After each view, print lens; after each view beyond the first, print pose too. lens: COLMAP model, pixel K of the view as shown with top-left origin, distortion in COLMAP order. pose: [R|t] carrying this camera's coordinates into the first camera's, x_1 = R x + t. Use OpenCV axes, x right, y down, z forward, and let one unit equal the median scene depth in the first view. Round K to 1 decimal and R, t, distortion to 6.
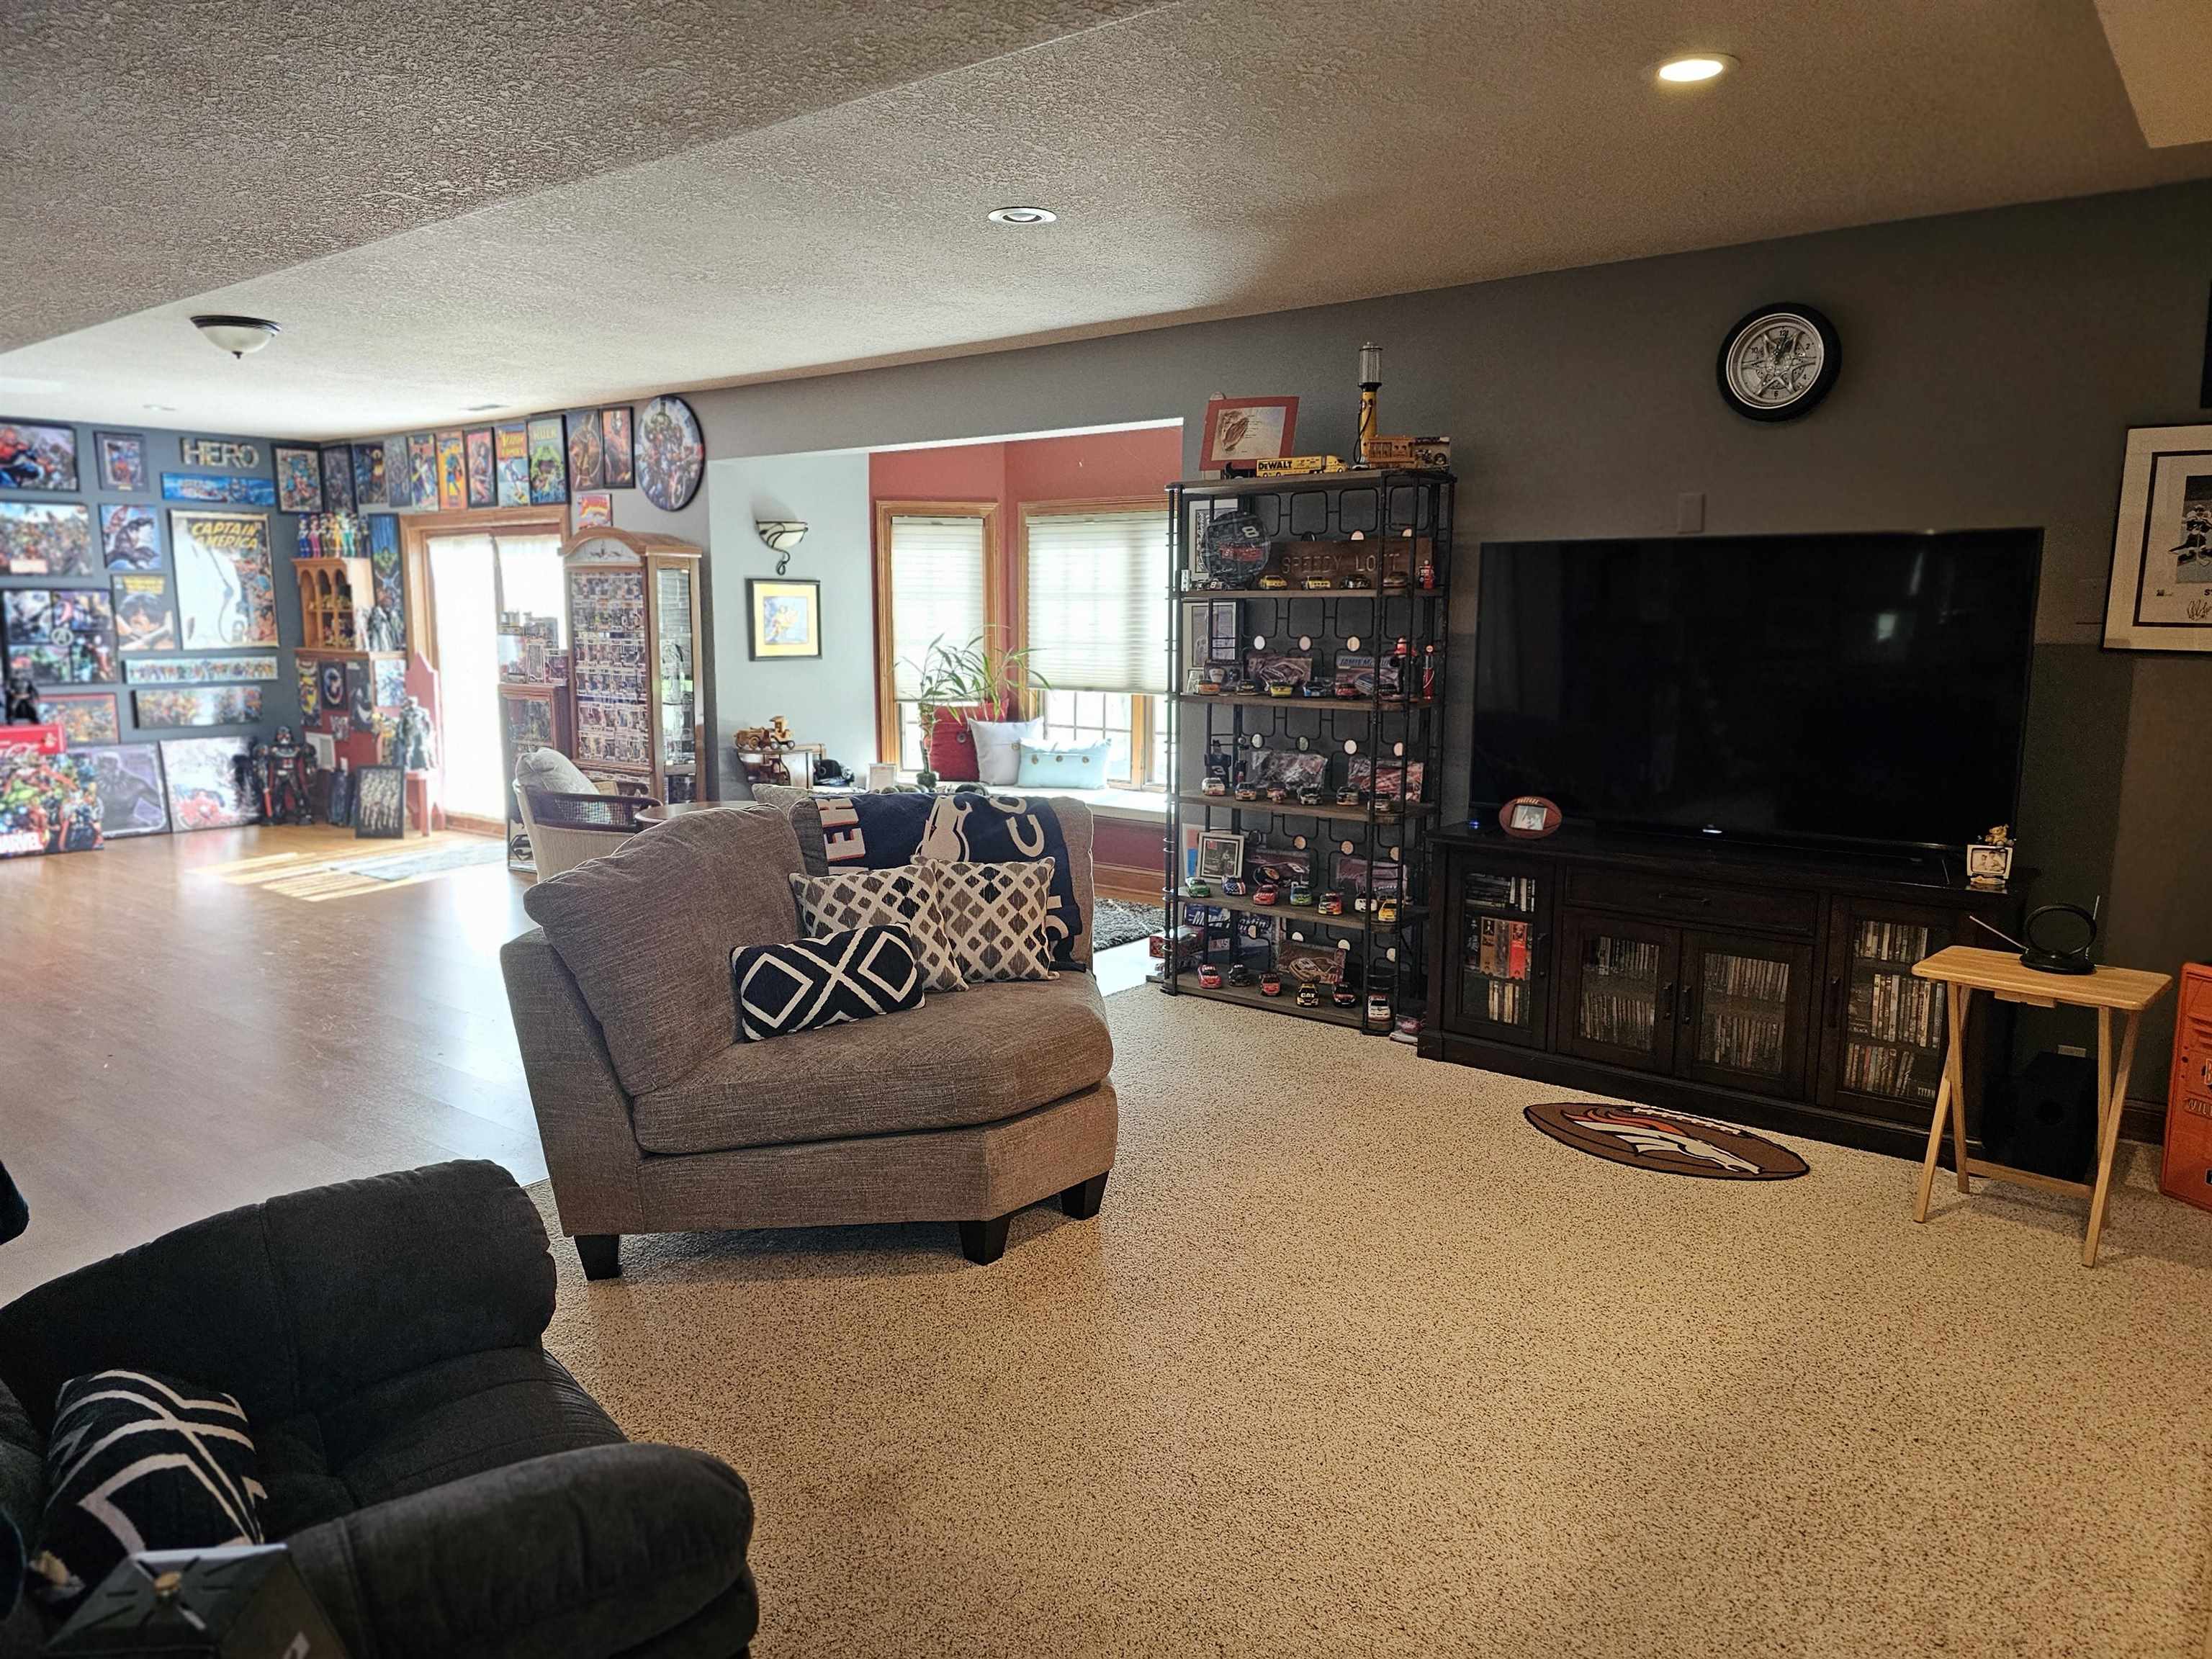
lens RADIAL K [[1483.2, 0, 1119.2], [0, 1483.2, 823.1], [0, 0, 1]] dist [0.002858, -0.011695]
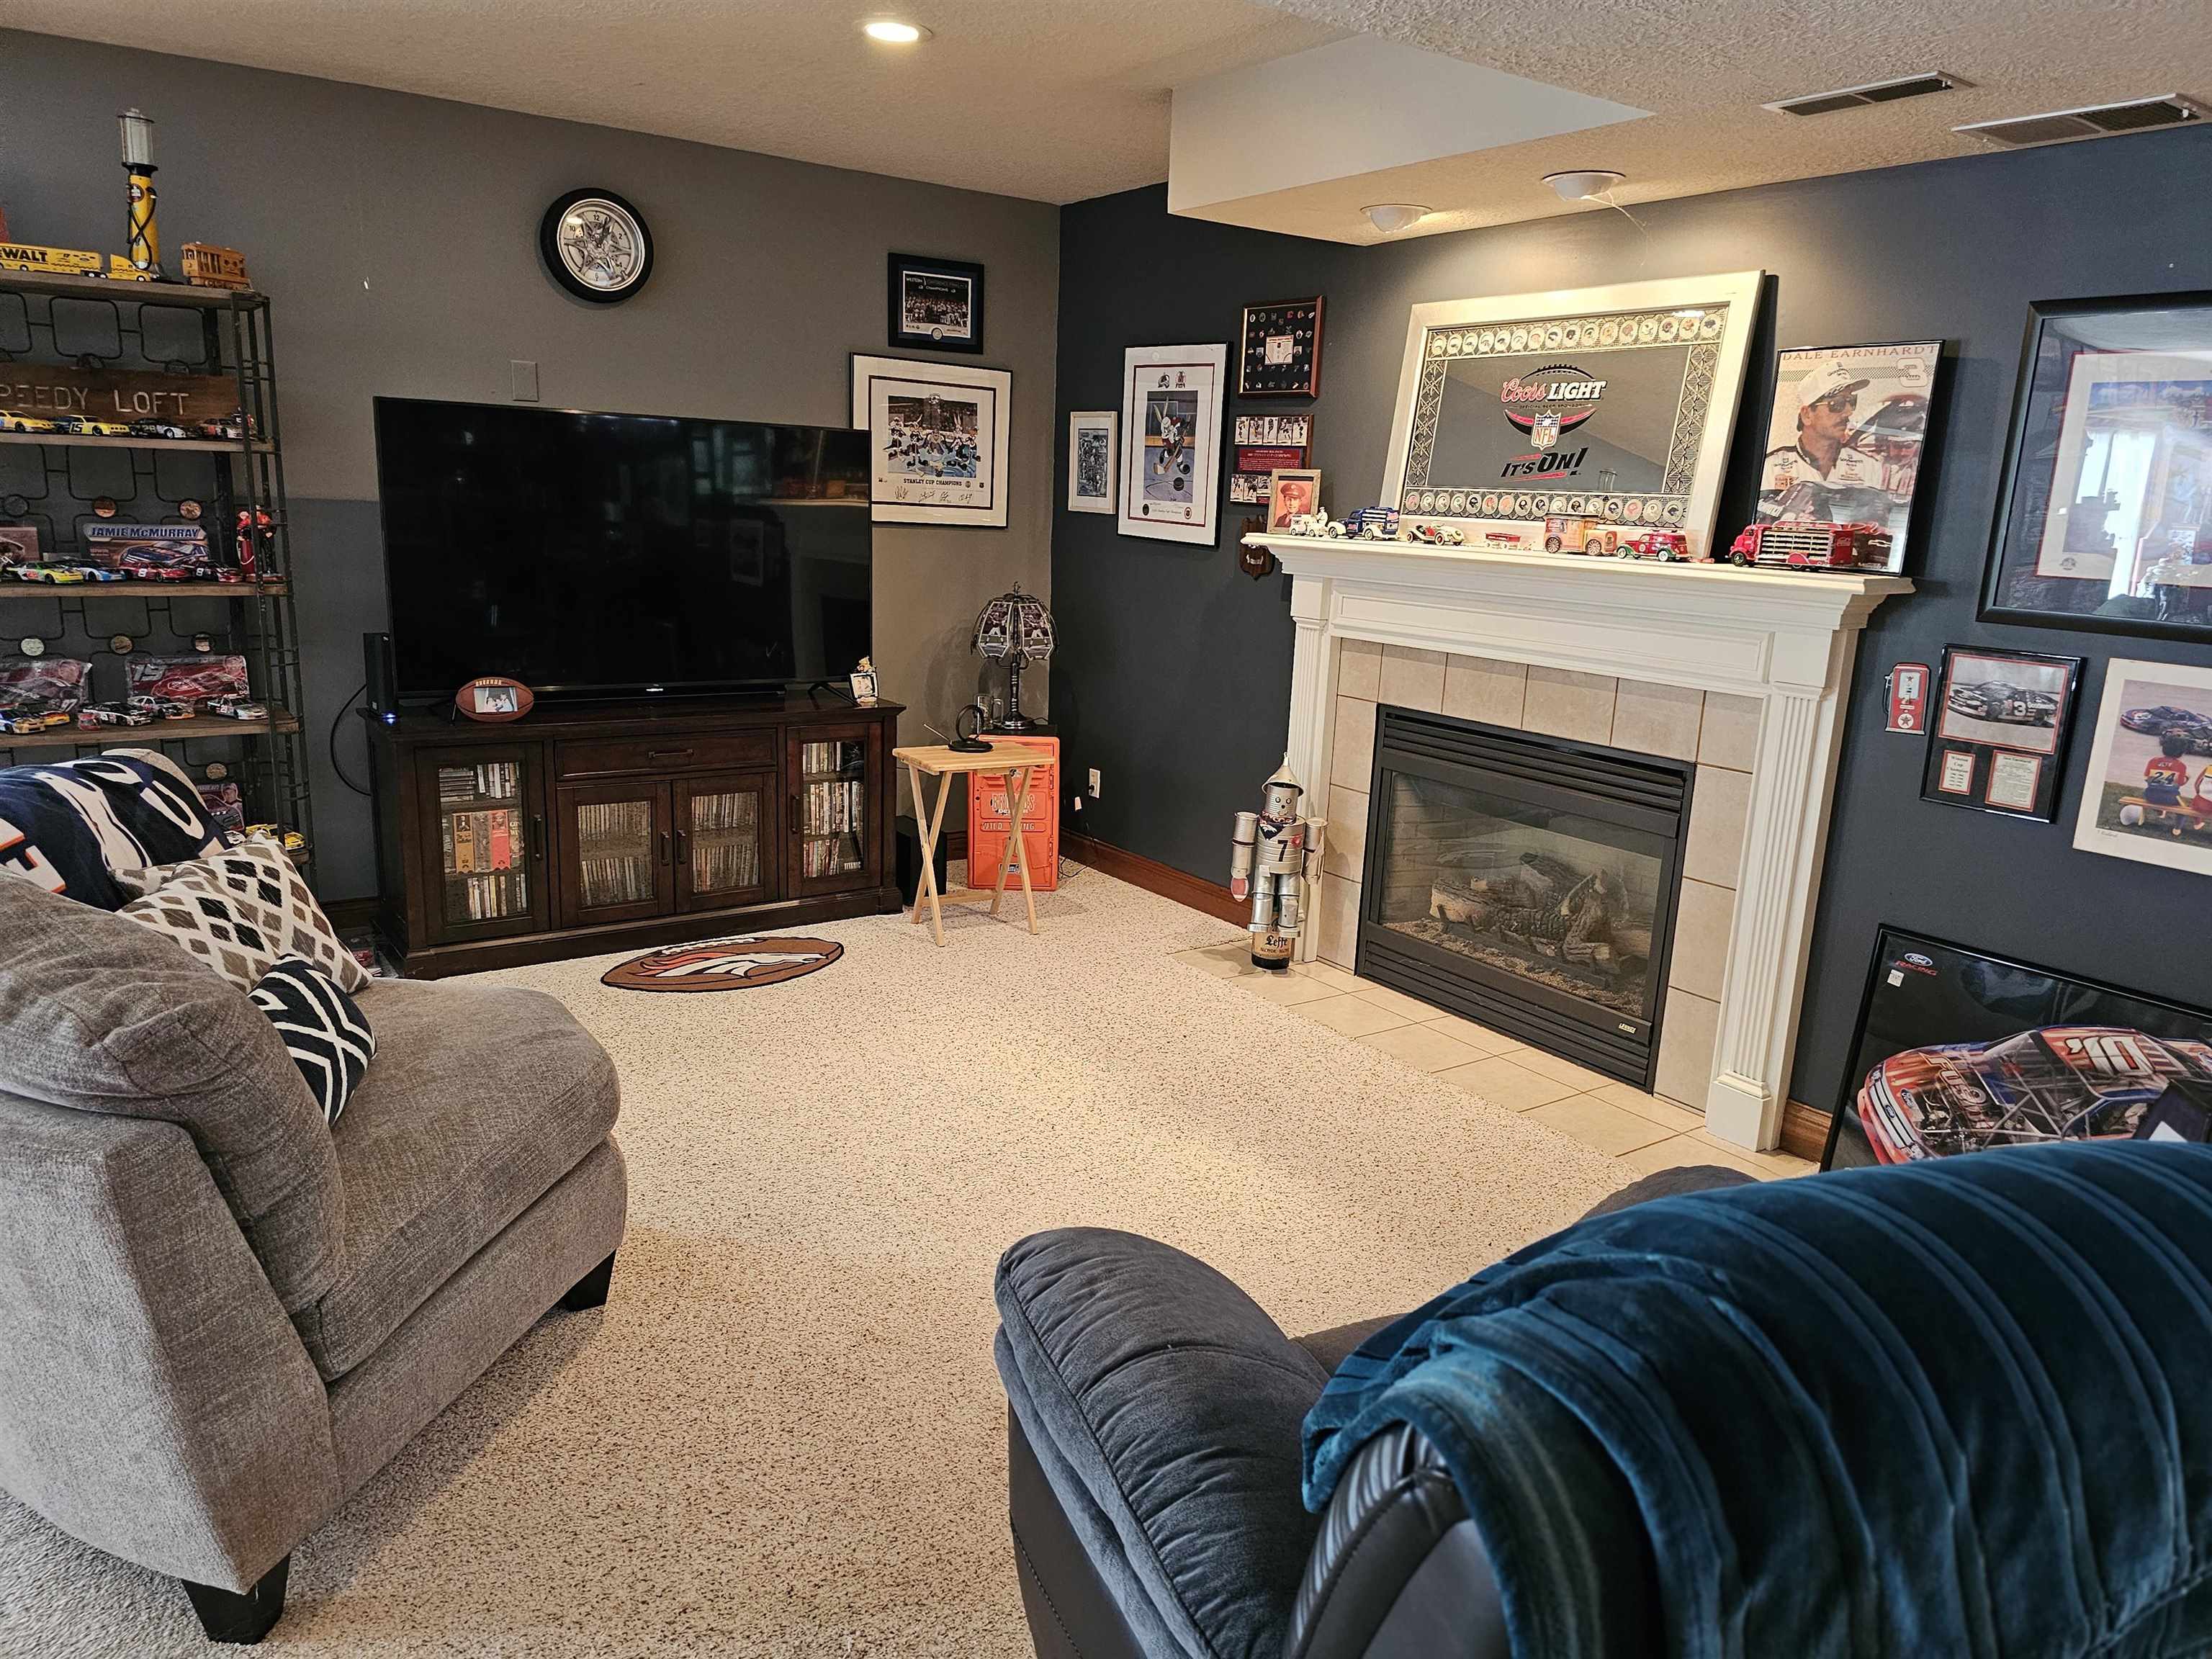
lens RADIAL K [[1483.2, 0, 1121.1], [0, 1483.2, 842.9], [0, 0, 1]] dist [0.002858, -0.011695]
pose [[0.253852, -0.213826, 0.943312, -0.581890], [0.096405, 0.975996, 0.195291, -0.066153], [-0.962427, 0.041365, 0.268373, 0.384949]]
